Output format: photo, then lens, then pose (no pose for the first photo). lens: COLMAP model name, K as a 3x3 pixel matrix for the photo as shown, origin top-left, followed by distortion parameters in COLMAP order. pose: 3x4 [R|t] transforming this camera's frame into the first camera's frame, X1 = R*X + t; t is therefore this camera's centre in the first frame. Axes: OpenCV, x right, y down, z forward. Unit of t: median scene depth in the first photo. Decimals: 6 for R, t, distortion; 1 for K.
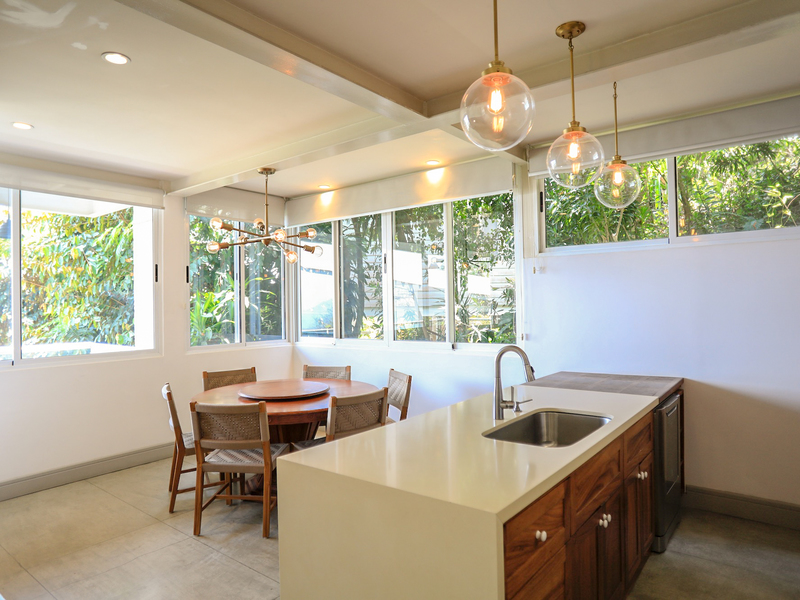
lens RADIAL K [[514.6, 0, 401.0], [0, 514.6, 297.3], [0, 0, 1]] dist [-0.070281, 0.051815]
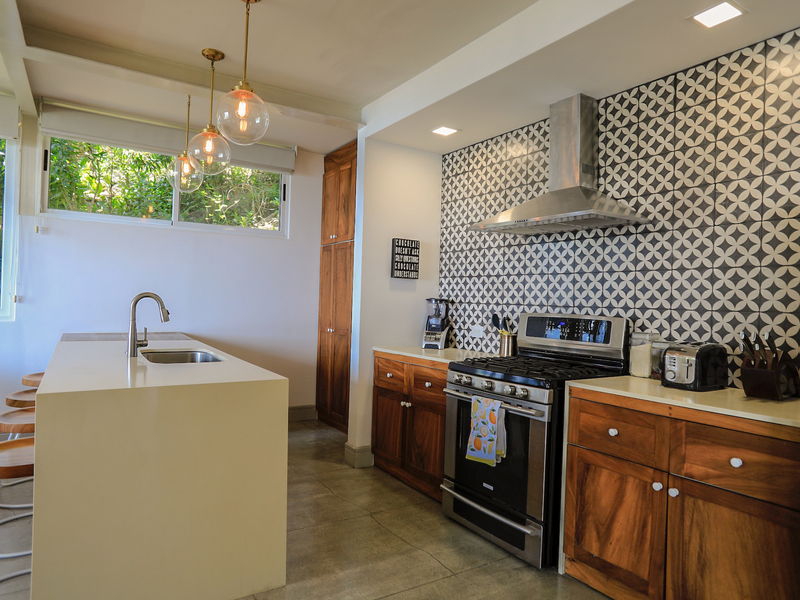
lens RADIAL K [[514.6, 0, 400.4], [0, 514.6, 299.6], [0, 0, 1]] dist [-0.070281, 0.051815]
pose [[0.331784, 0.028615, 0.942921, -0.369089], [-0.051114, 0.998617, -0.012319, 0.050681], [-0.941970, -0.044109, 0.332788, 0.037575]]
